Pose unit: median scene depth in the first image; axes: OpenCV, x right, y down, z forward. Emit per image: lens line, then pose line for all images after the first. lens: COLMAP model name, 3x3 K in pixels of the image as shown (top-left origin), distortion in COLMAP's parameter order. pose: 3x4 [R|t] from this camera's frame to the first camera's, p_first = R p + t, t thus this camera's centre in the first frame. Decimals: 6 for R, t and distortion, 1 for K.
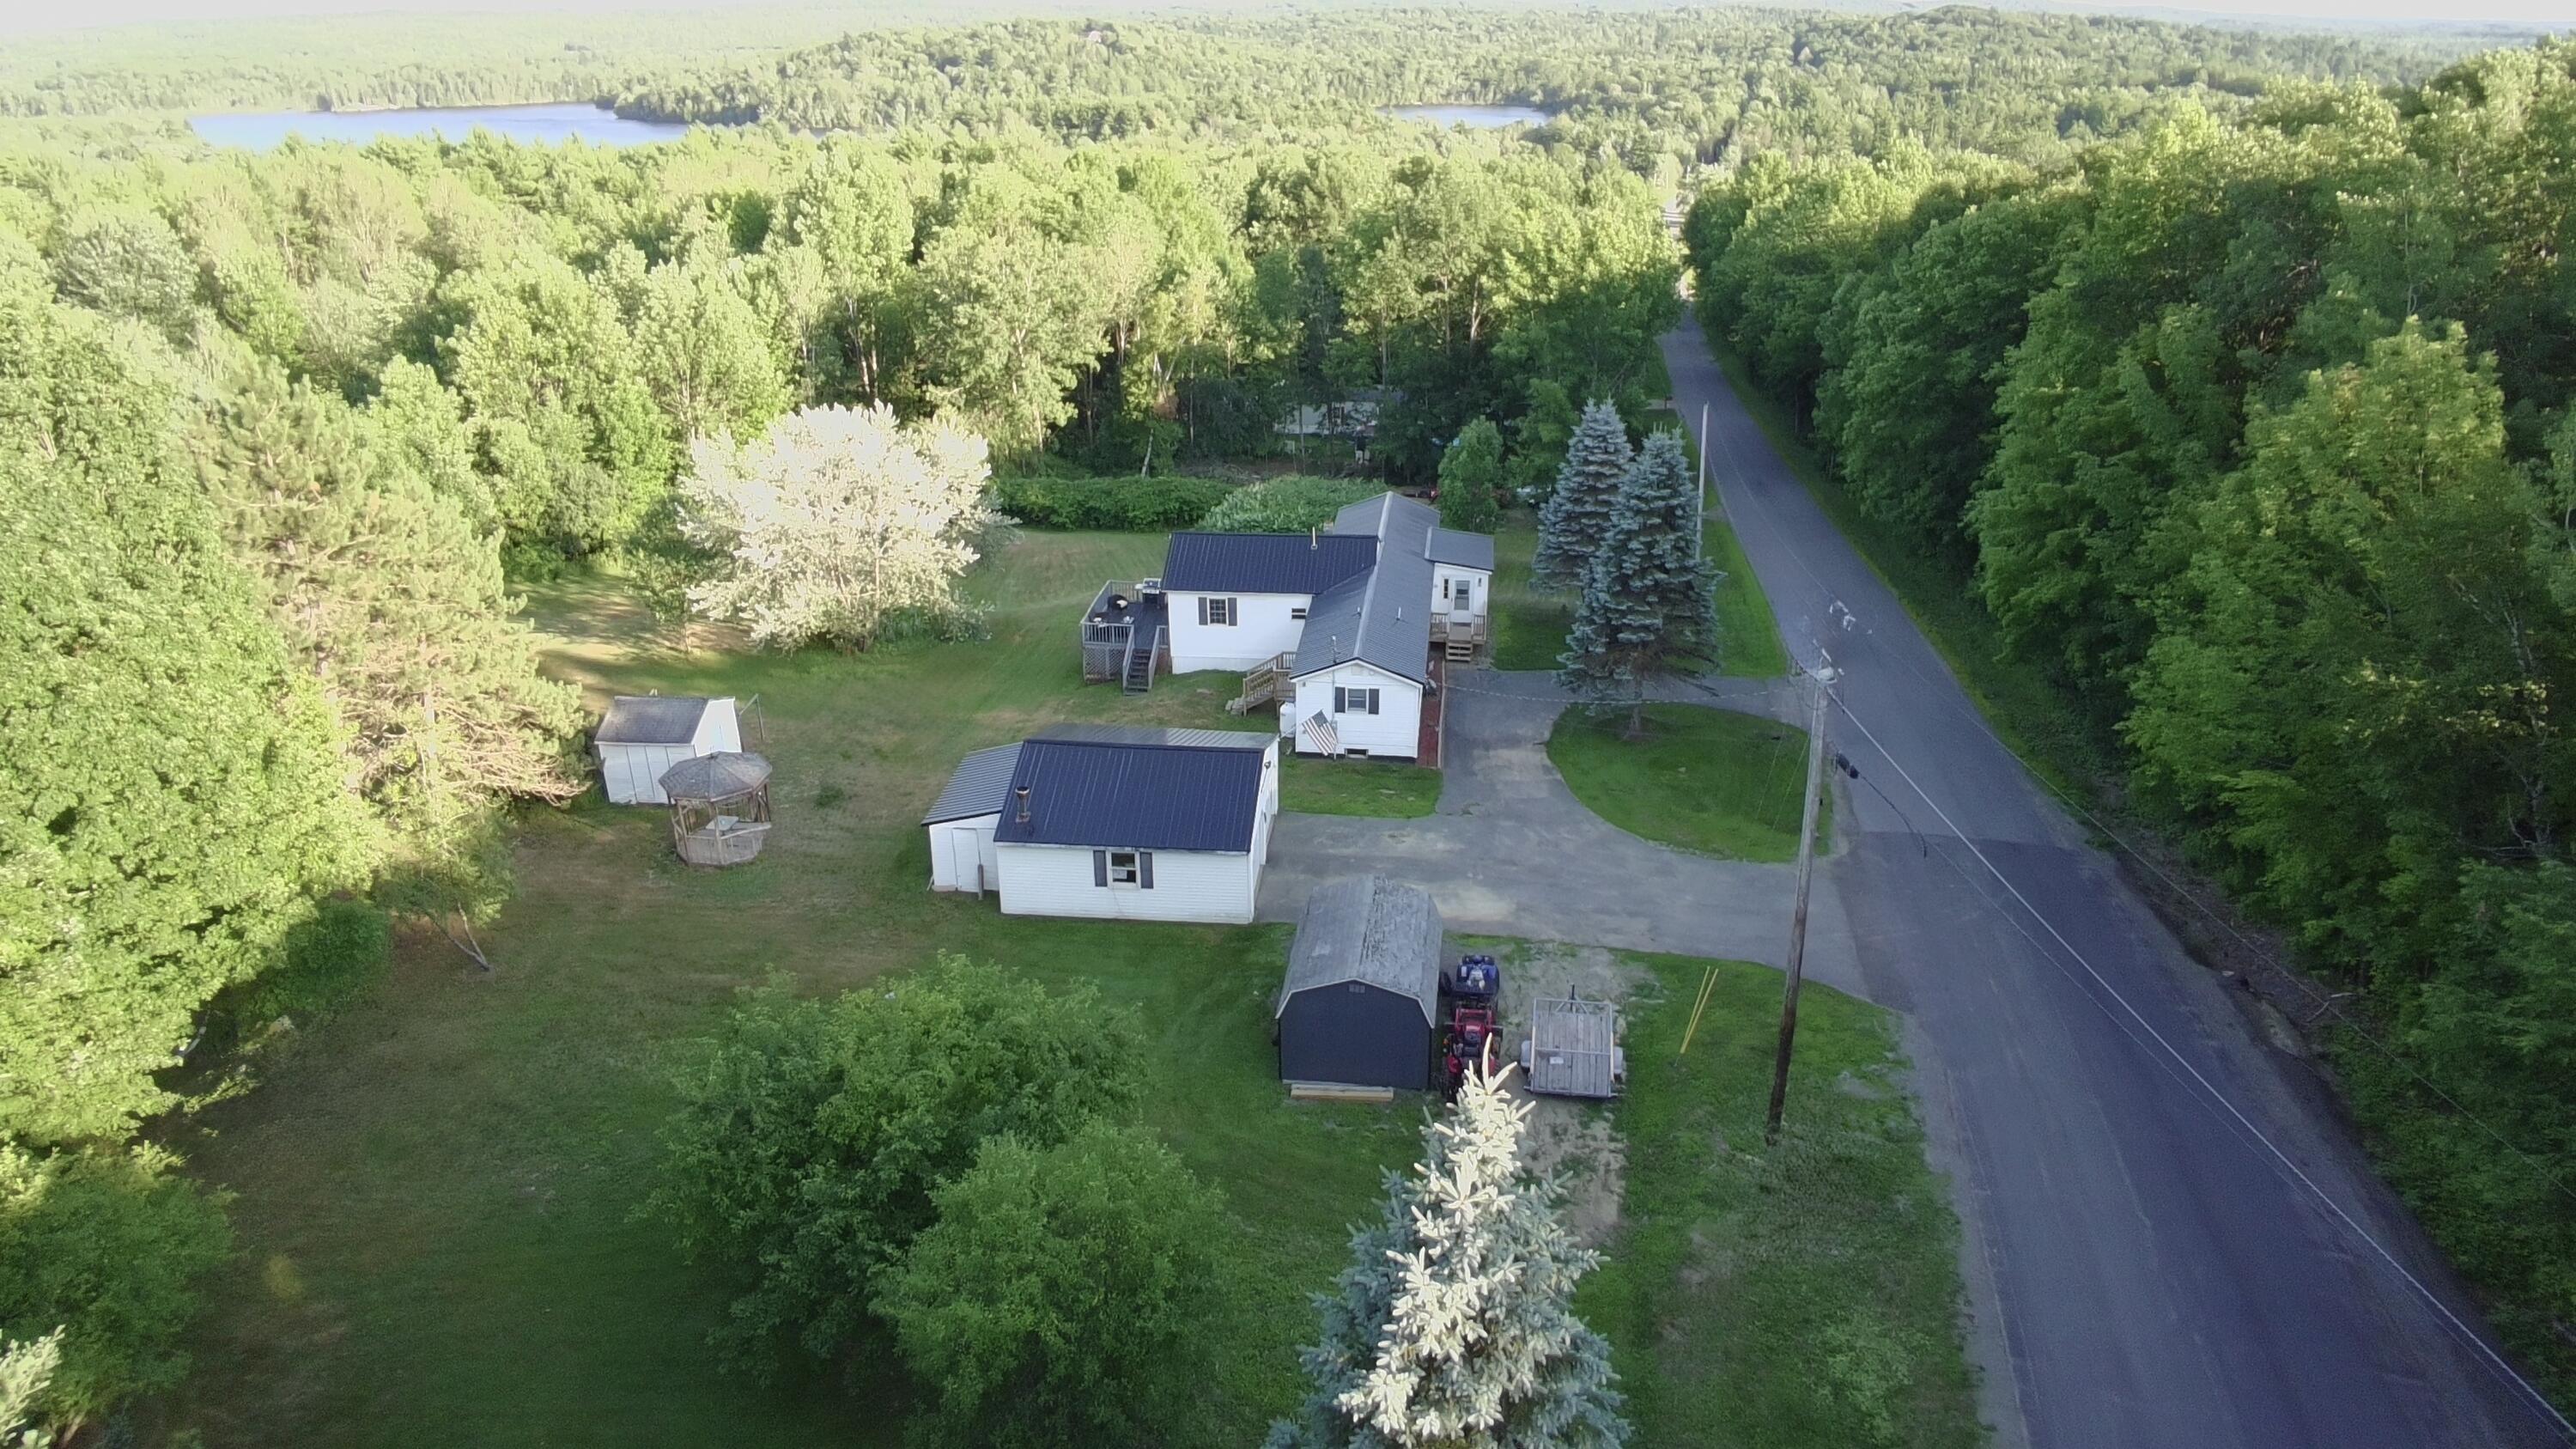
lens RADIAL K [[1609.5, 0, 1286.5], [0, 1609.5, 709.7], [0, 0, 1]] dist [-0.058751, 0.046478]
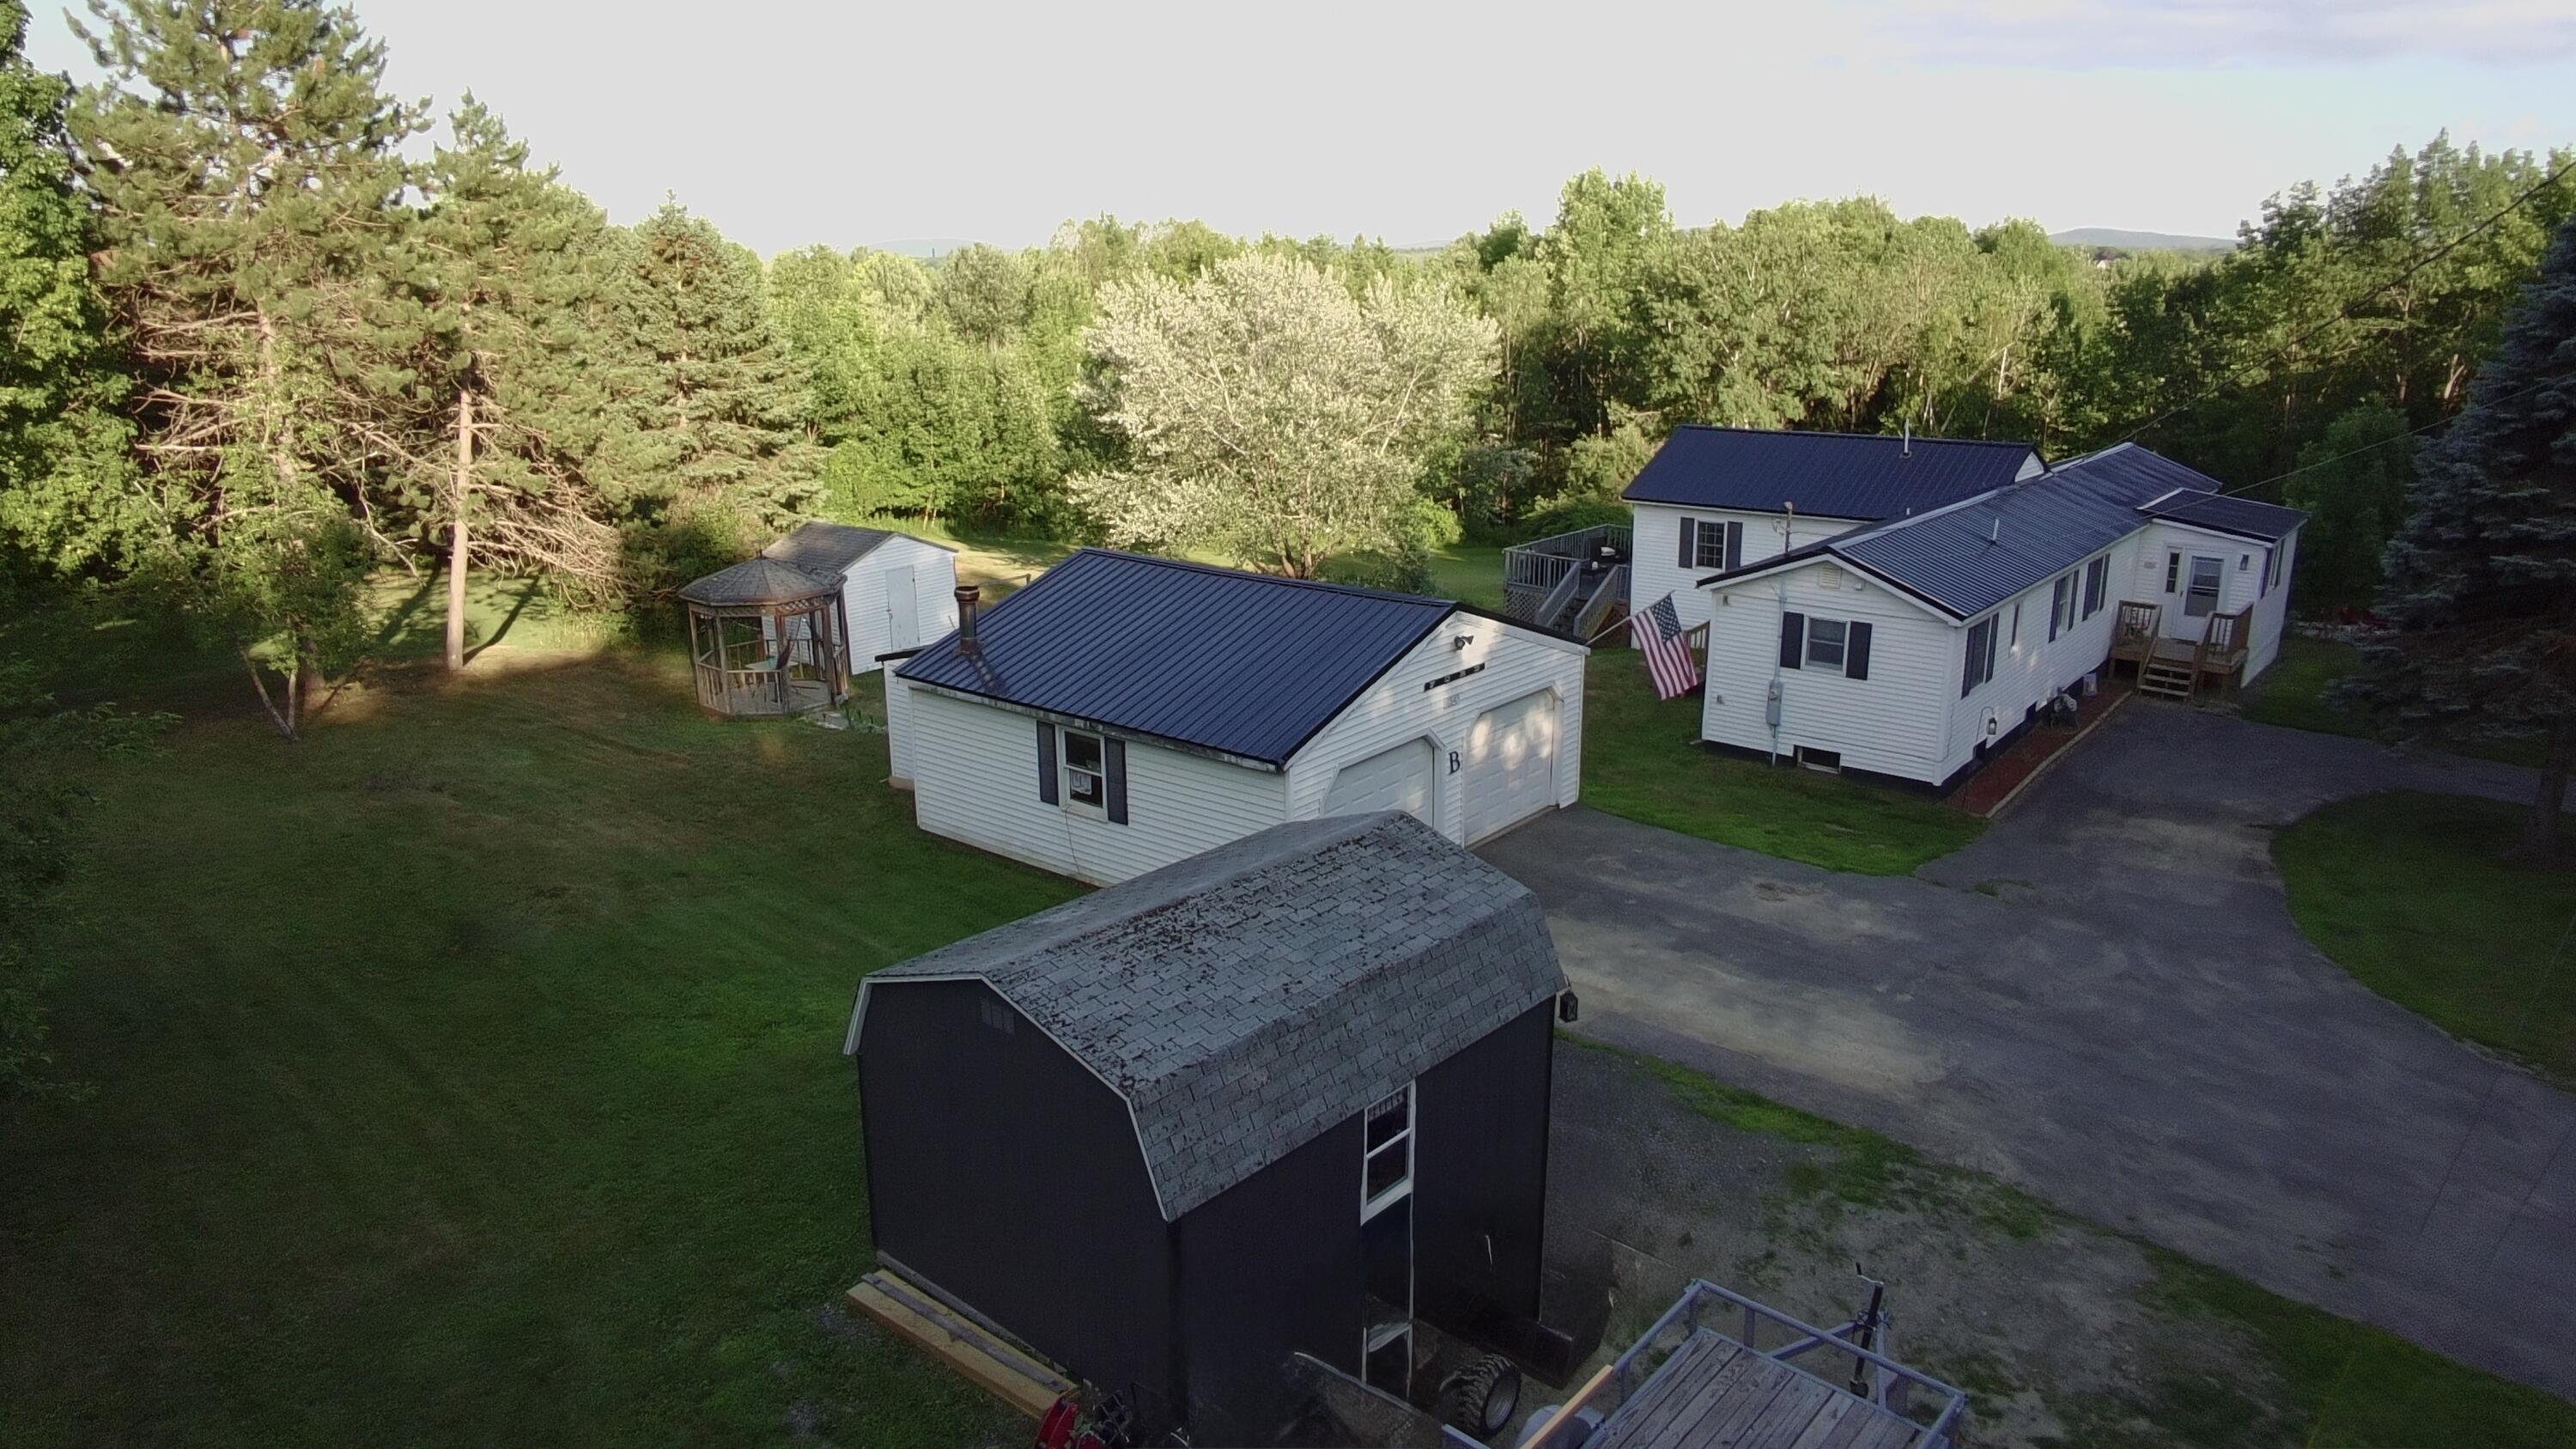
lens RADIAL K [[1609.5, 0, 1286.5], [0, 1609.5, 709.7], [0, 0, 1]] dist [-0.058751, 0.046478]
pose [[0.835792, 0.146105, -0.529249, 0.166467], [-0.218883, 0.972697, -0.077137, 0.086313], [0.503529, 0.180315, 0.844953, 0.510797]]
